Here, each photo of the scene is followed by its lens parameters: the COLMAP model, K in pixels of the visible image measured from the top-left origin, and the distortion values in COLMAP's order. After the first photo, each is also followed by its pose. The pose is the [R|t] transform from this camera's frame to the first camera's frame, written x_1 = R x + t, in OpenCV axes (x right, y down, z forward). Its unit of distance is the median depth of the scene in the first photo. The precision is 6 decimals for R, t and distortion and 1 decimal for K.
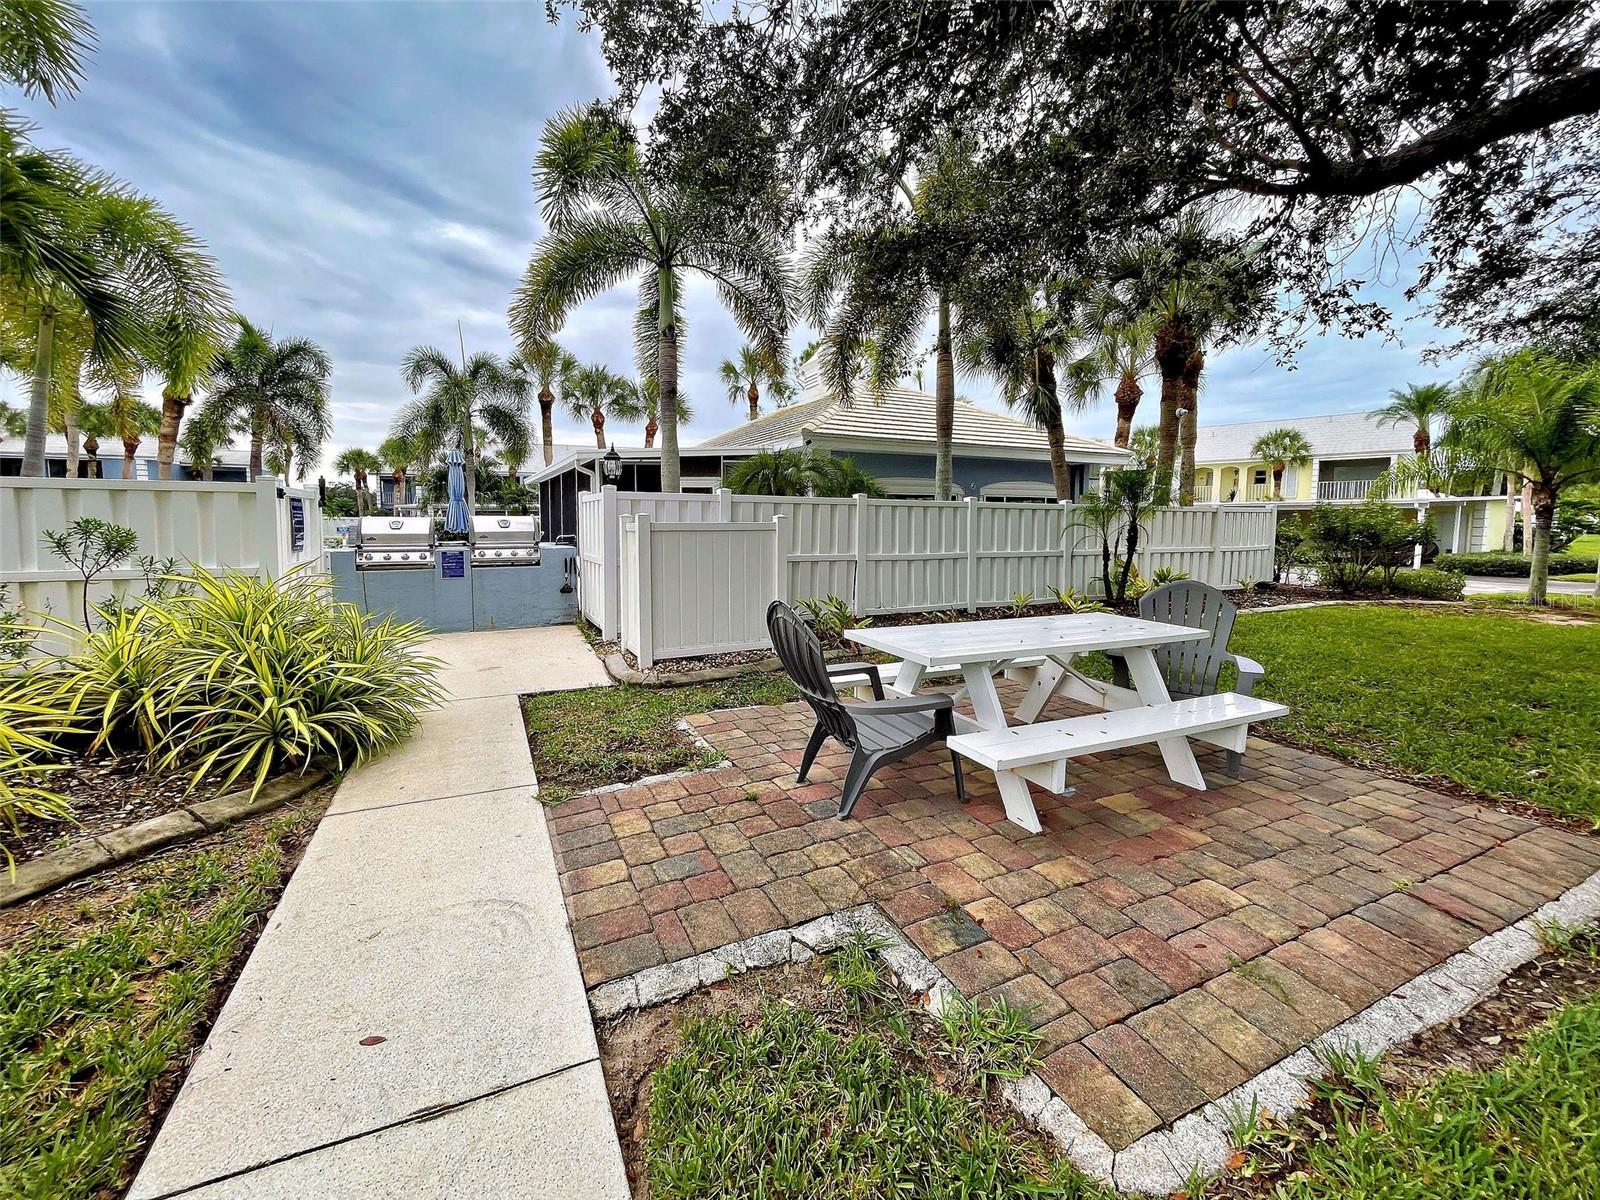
lens RADIAL K [[663.6, 0, 806.4], [0, 663.6, 599.2], [0, 0, 1]] dist [0.028936, 0.000127]
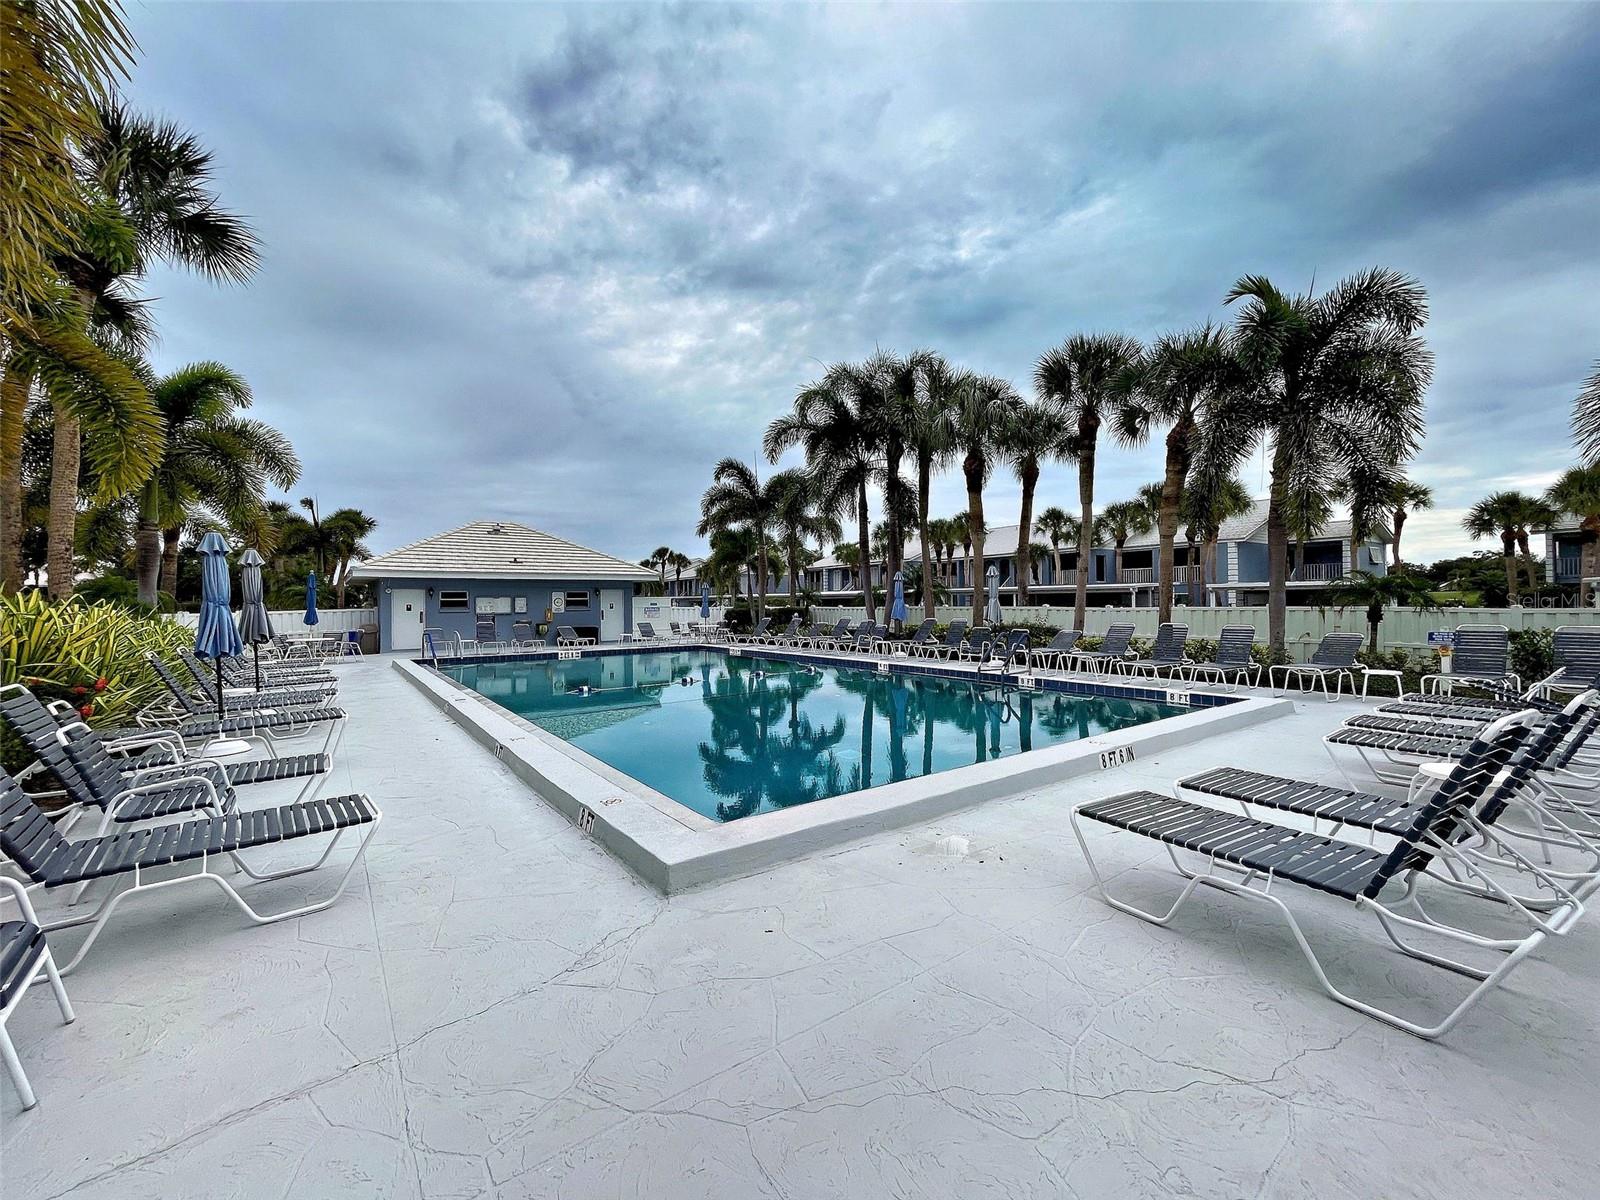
lens RADIAL K [[663.6, 0, 806.4], [0, 663.6, 599.2], [0, 0, 1]] dist [0.028936, 0.000127]
pose [[0.177869, -0.013141, -0.983966, -0.124067], [-0.100941, 0.994393, -0.031527, -0.029264], [0.978863, 0.104930, 0.175545, 0.205985]]
